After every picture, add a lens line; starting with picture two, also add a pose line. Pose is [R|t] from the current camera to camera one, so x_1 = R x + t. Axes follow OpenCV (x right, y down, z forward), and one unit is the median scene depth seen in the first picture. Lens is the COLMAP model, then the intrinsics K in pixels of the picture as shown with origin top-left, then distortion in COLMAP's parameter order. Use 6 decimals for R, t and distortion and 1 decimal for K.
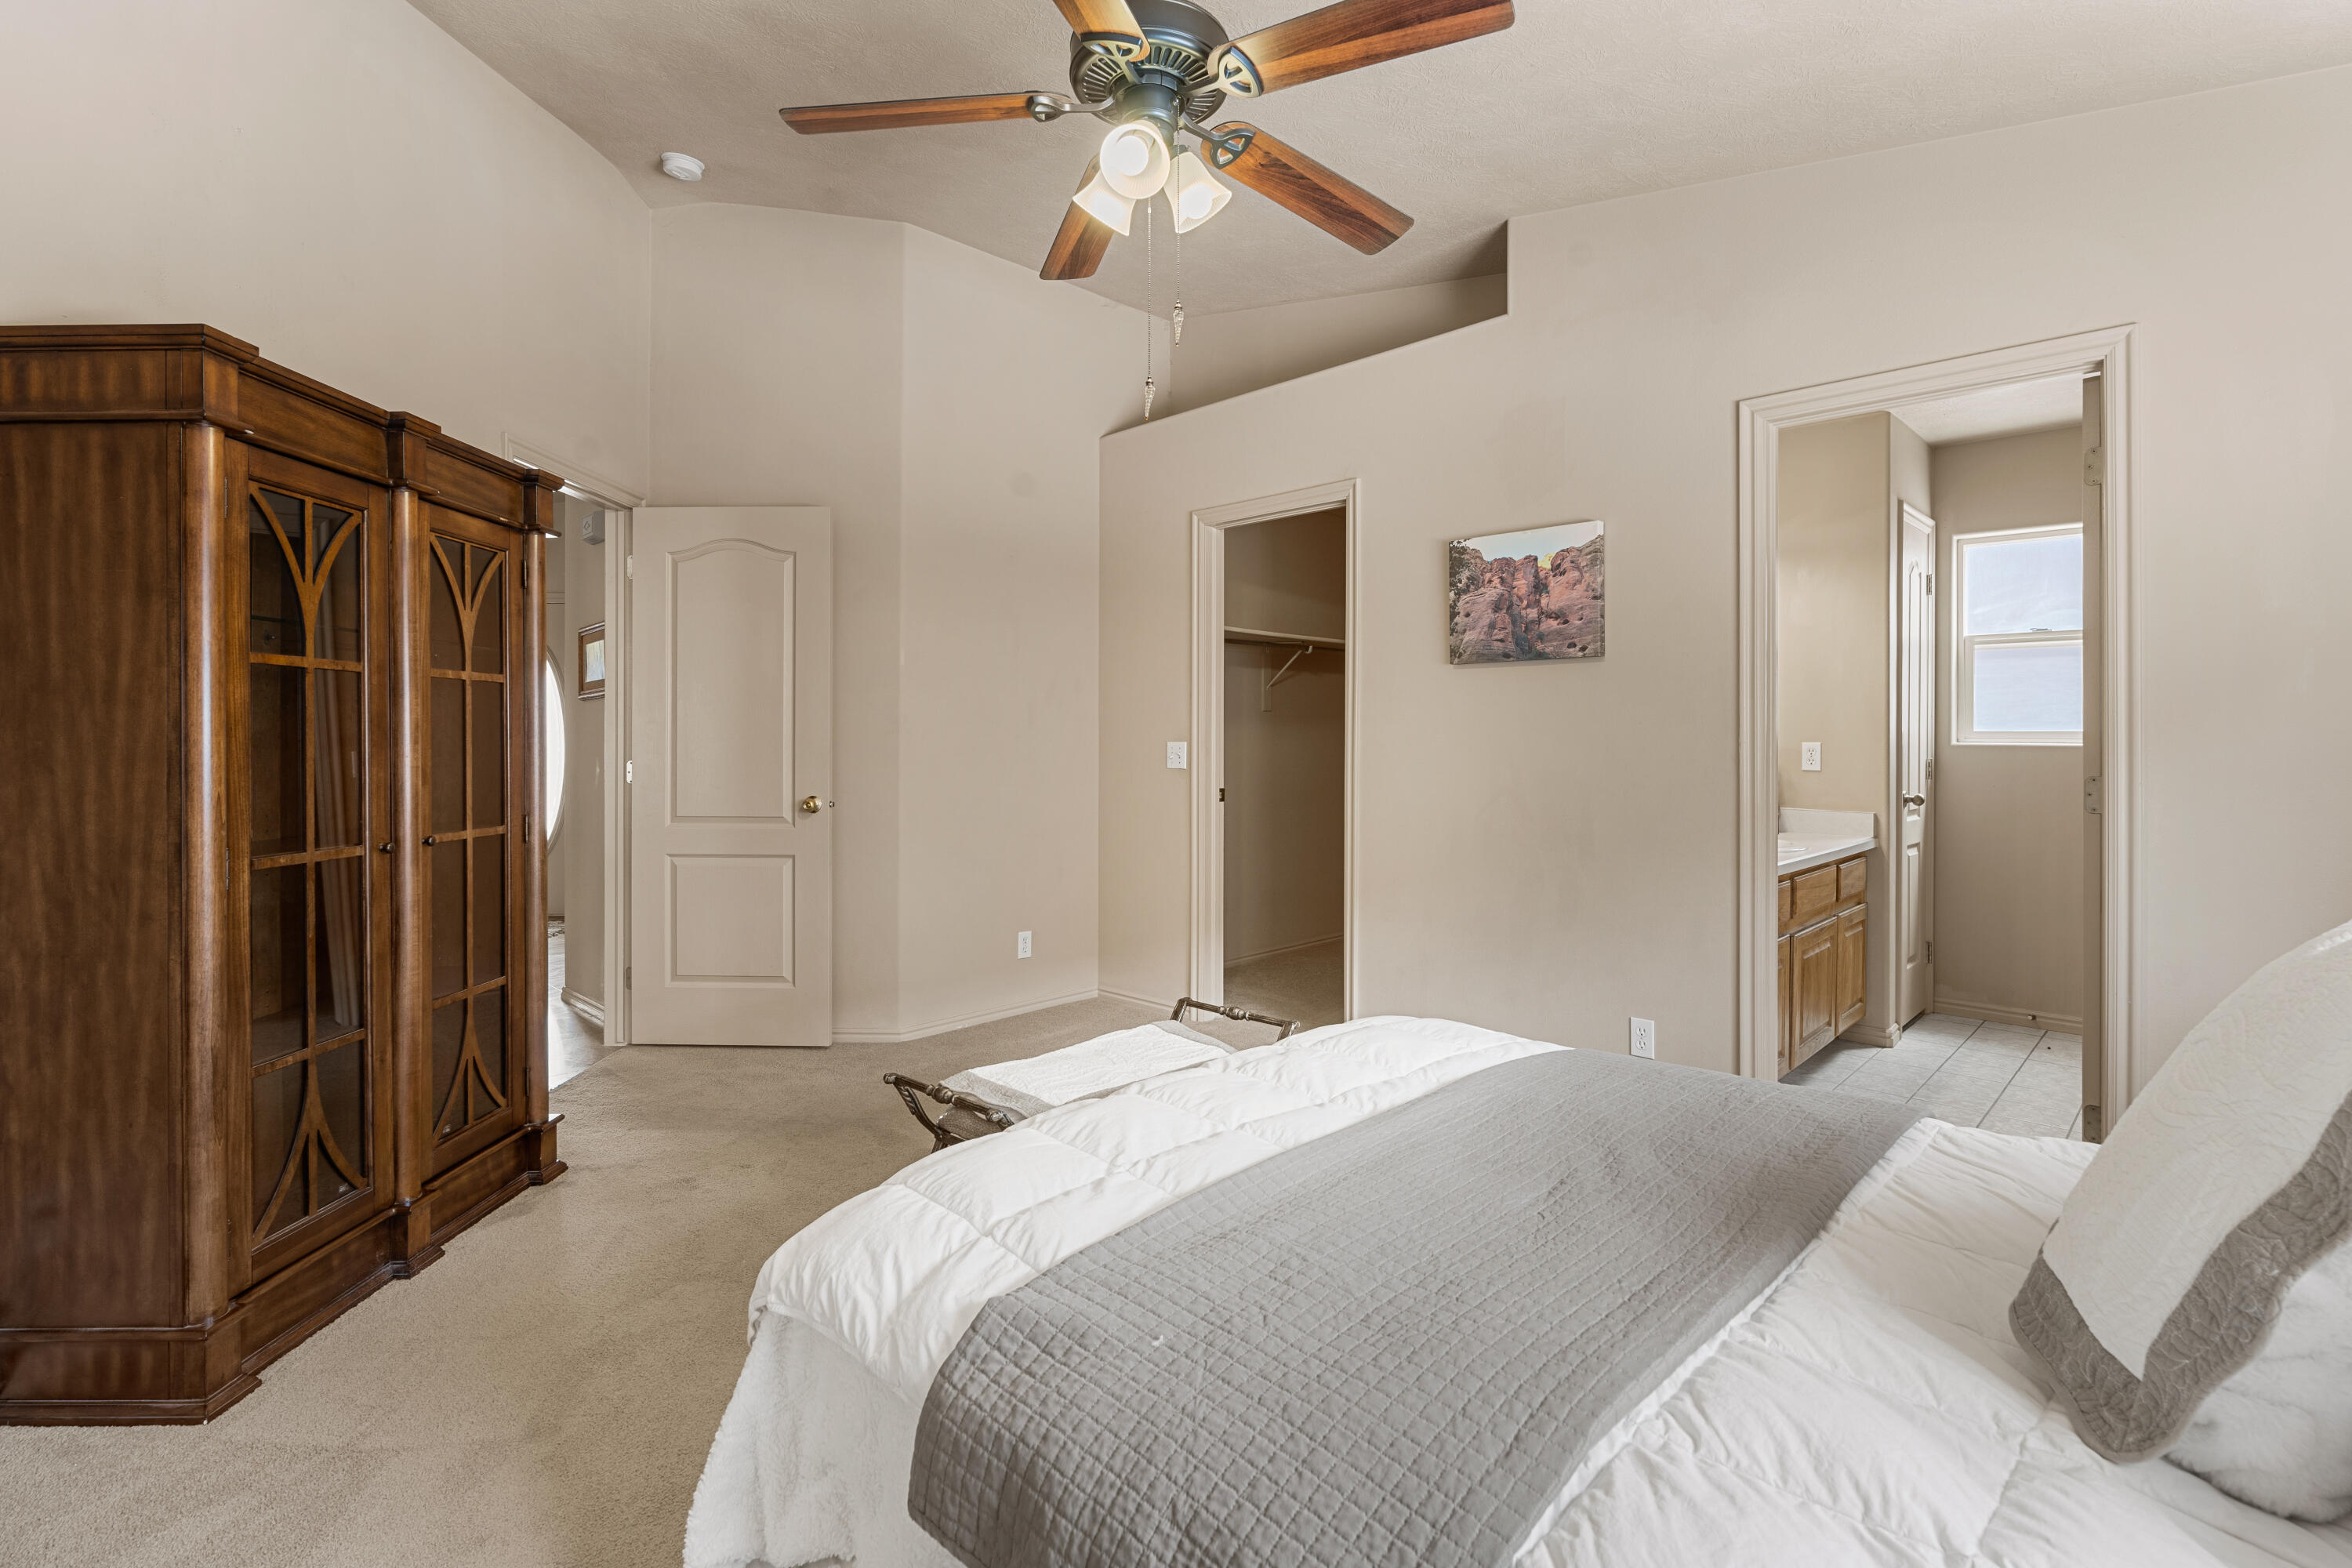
lens RADIAL K [[1083.2, 0, 1173.7], [0, 1083.2, 767.7], [0, 0, 1]] dist [-0.006825, 0.002106]
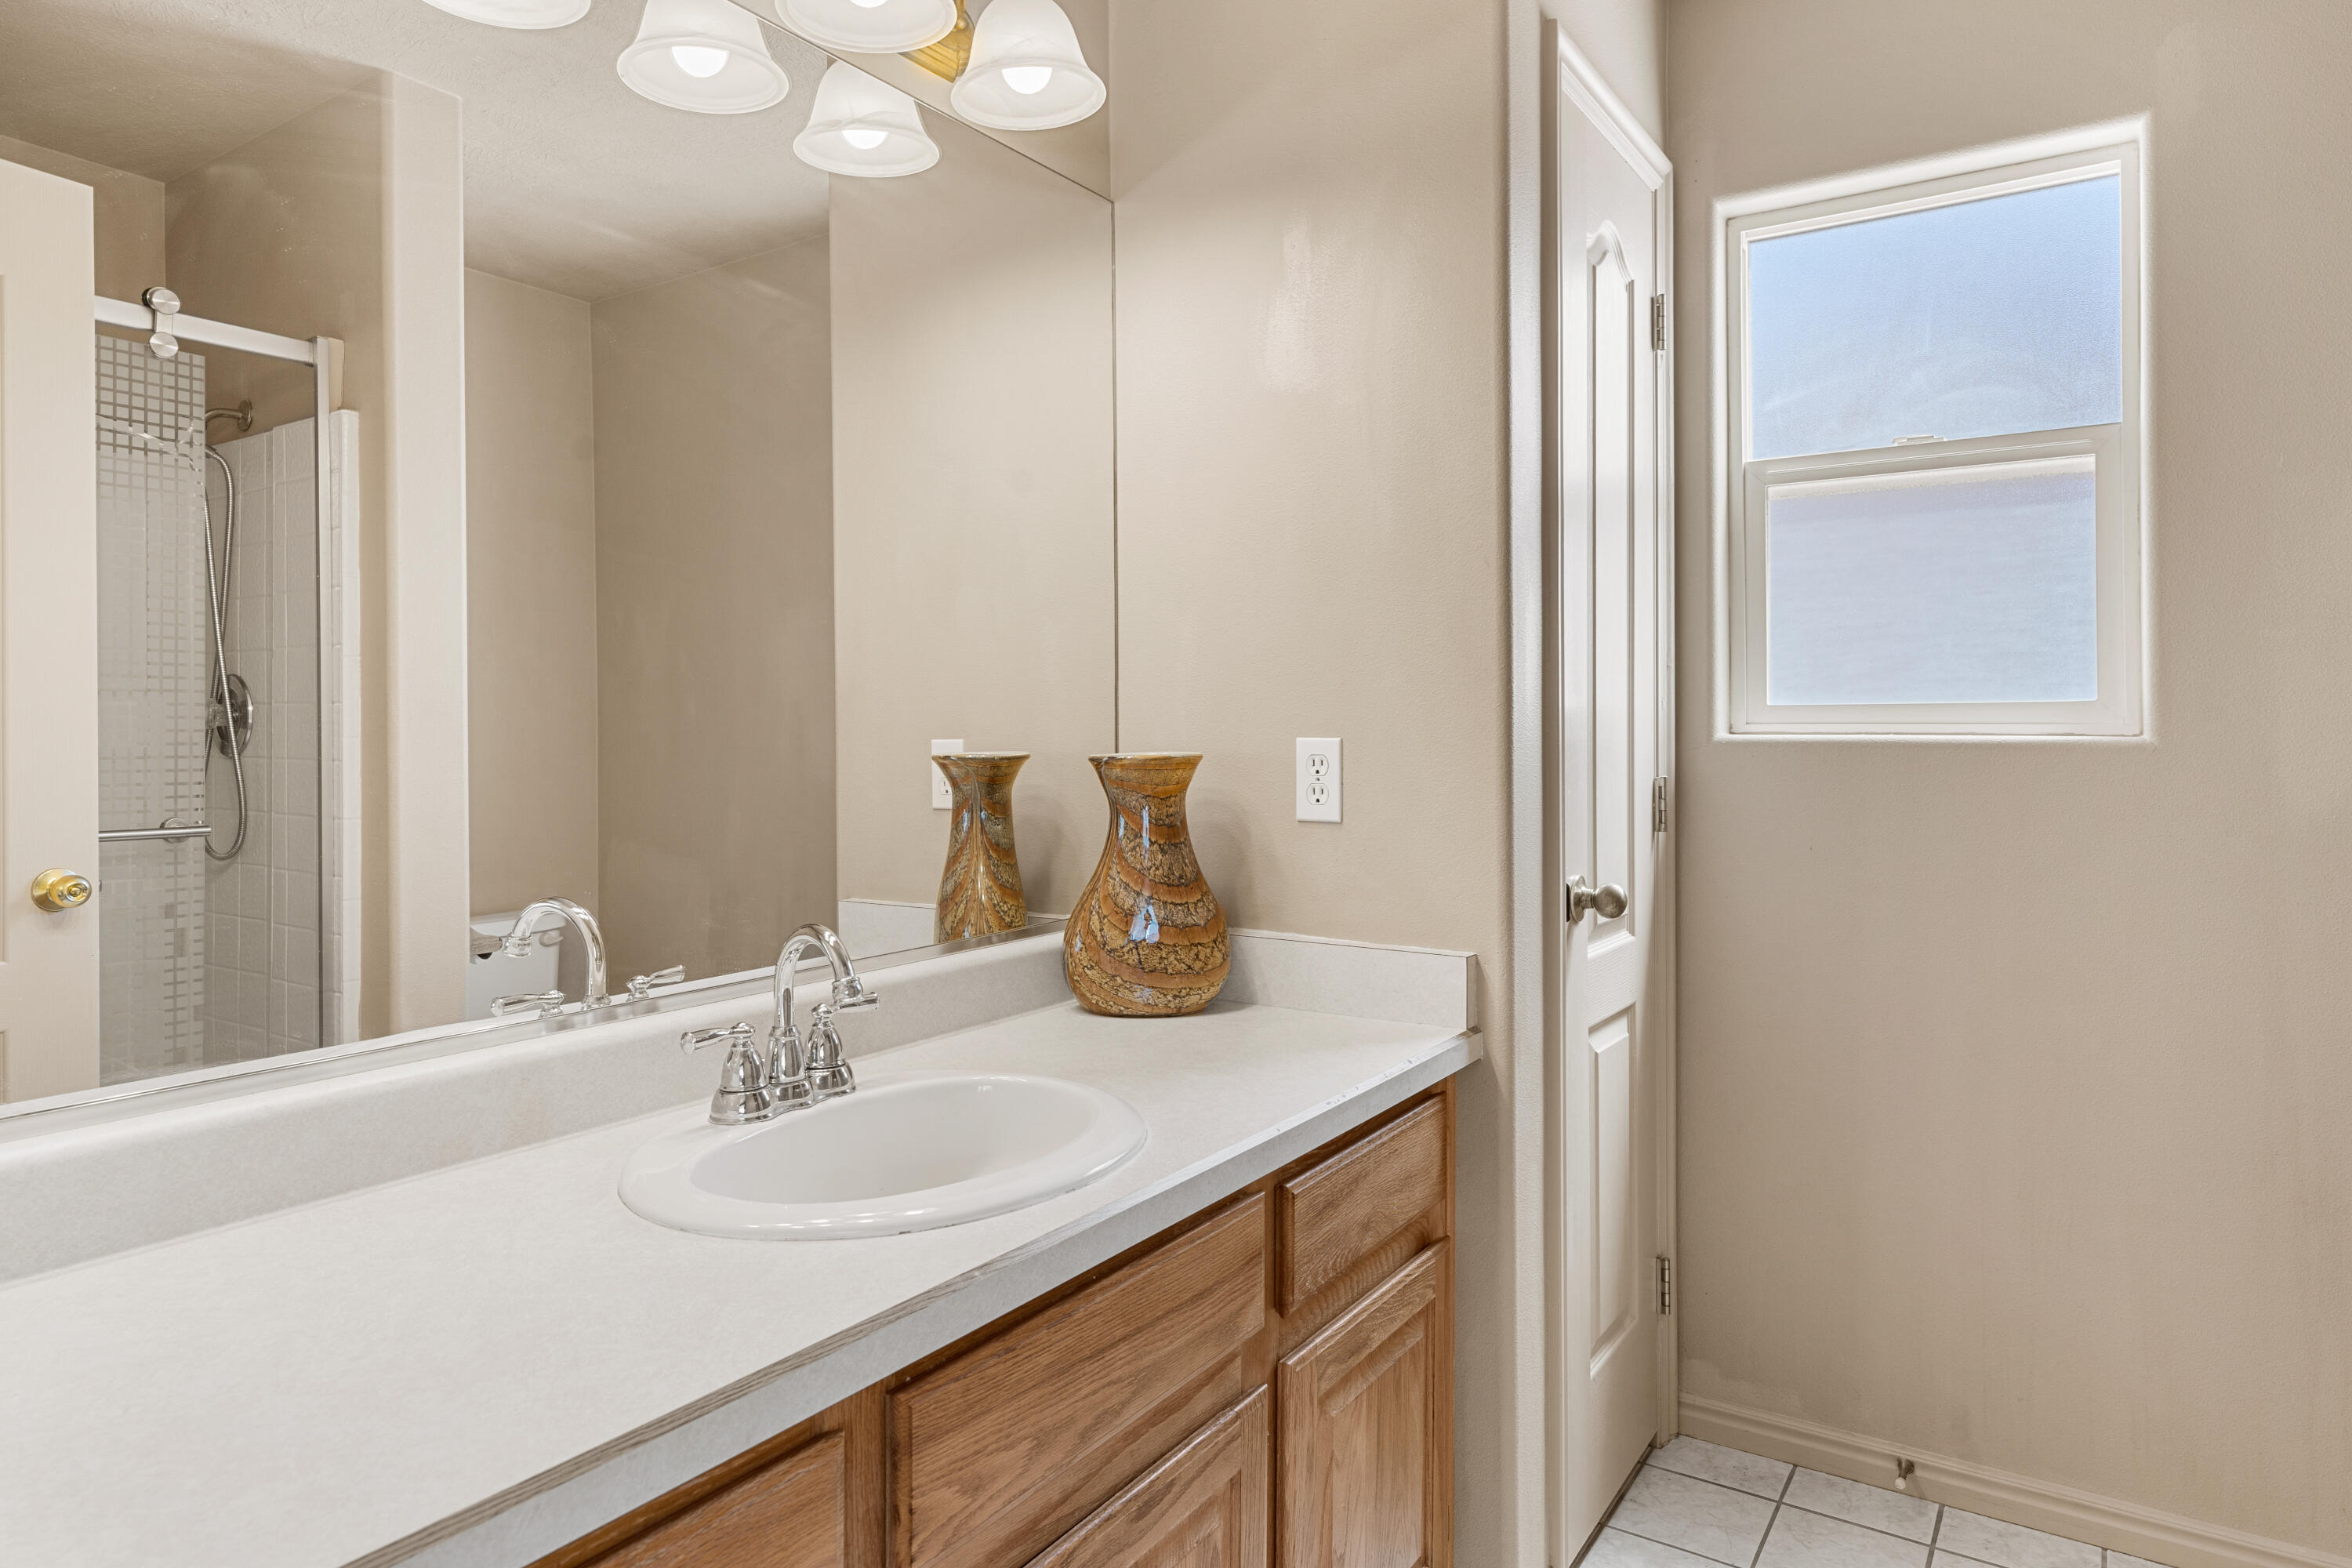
lens RADIAL K [[1416.1, 0, 1177.0], [0, 1416.1, 766.4], [0, 0, 1]] dist [0.000962, 0.000431]
pose [[0.979814, -0.011796, 0.199564, 0.454182], [0.010933, 0.999925, 0.005428, -0.017347], [-0.199613, -0.003137, 0.979870, 0.570947]]
